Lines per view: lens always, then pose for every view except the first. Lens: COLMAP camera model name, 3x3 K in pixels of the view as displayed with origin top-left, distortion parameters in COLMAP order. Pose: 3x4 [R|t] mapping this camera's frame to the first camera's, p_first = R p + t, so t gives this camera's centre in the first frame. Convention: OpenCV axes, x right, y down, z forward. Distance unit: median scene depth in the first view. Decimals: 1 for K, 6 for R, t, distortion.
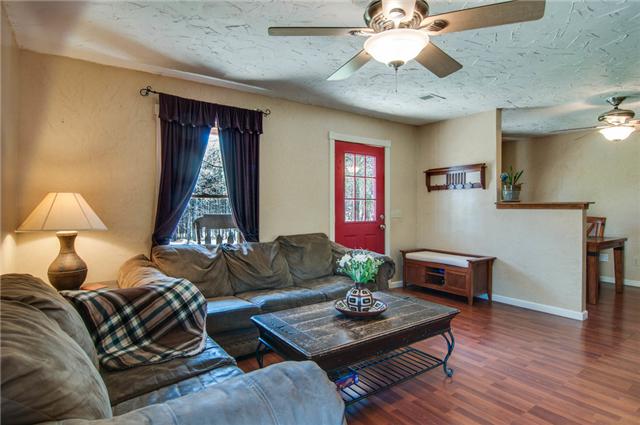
lens RADIAL K [[378.4, 0, 319.4], [0, 378.4, 204.2], [0, 0, 1]] dist [-0.007931, -0.002414]
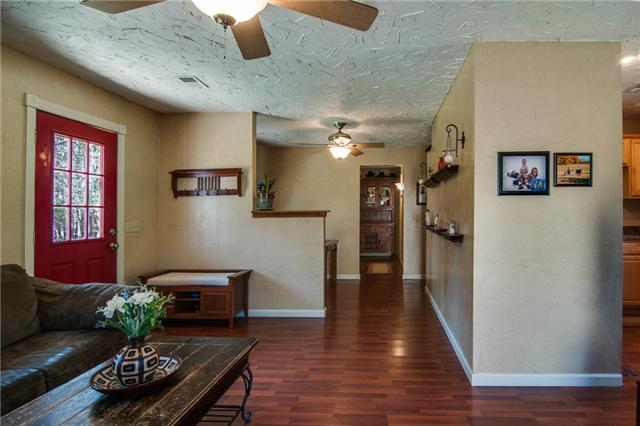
lens RADIAL K [[378.4, 0, 319.4], [0, 378.4, 204.7], [0, 0, 1]] dist [-0.007931, -0.002414]
pose [[0.603408, 0.010734, 0.797360, -0.181616], [0.004327, 0.999851, -0.016734, -0.003791], [-0.797421, 0.013548, 0.603272, 0.299758]]
